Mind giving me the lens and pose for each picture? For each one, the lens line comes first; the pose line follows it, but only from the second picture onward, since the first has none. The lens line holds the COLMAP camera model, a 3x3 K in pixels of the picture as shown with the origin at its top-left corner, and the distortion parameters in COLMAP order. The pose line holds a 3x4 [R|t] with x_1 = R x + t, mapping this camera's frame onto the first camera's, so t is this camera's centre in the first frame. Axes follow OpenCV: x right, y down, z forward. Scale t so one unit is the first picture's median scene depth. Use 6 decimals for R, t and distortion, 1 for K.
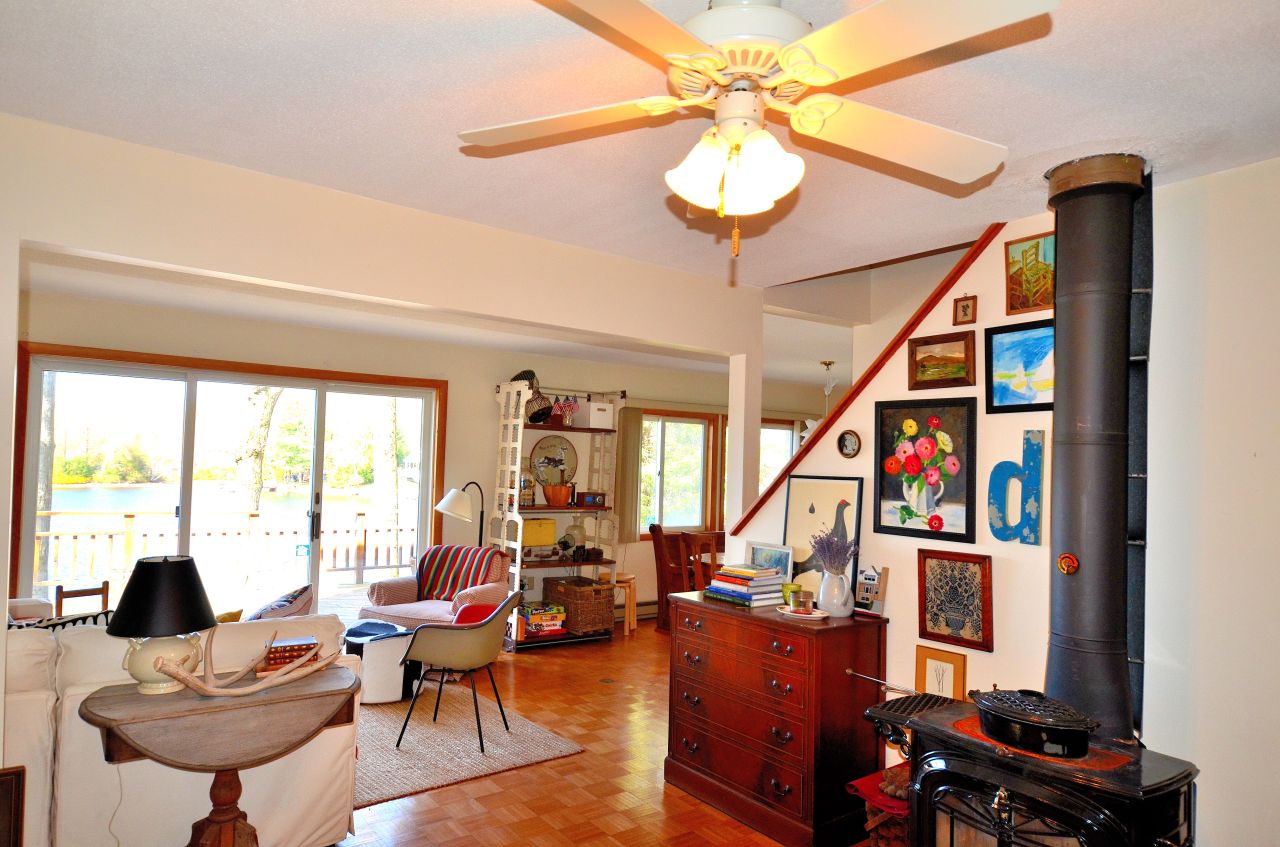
lens RADIAL K [[782.5, 0, 639.6], [0, 782.5, 427.7], [0, 0, 1]] dist [0.000241, 0.000412]
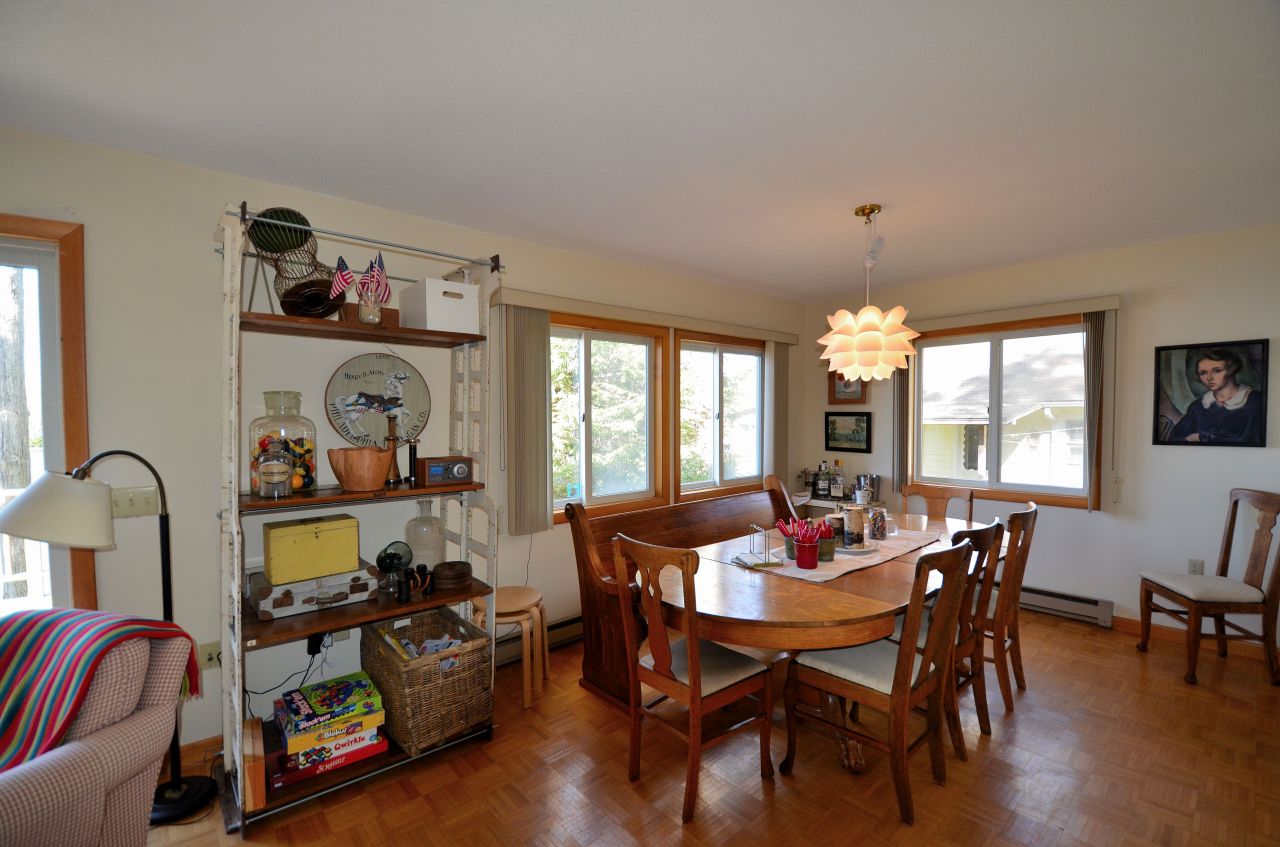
lens RADIAL K [[554.9, 0, 642.4], [0, 554.9, 425.7], [0, 0, 1]] dist [-0.021537, -0.002607]
pose [[0.995664, -0.038884, 0.084505, 0.039441], [0.033182, 0.997142, 0.067868, 0.040175], [-0.086902, -0.064770, 0.994109, 0.608813]]
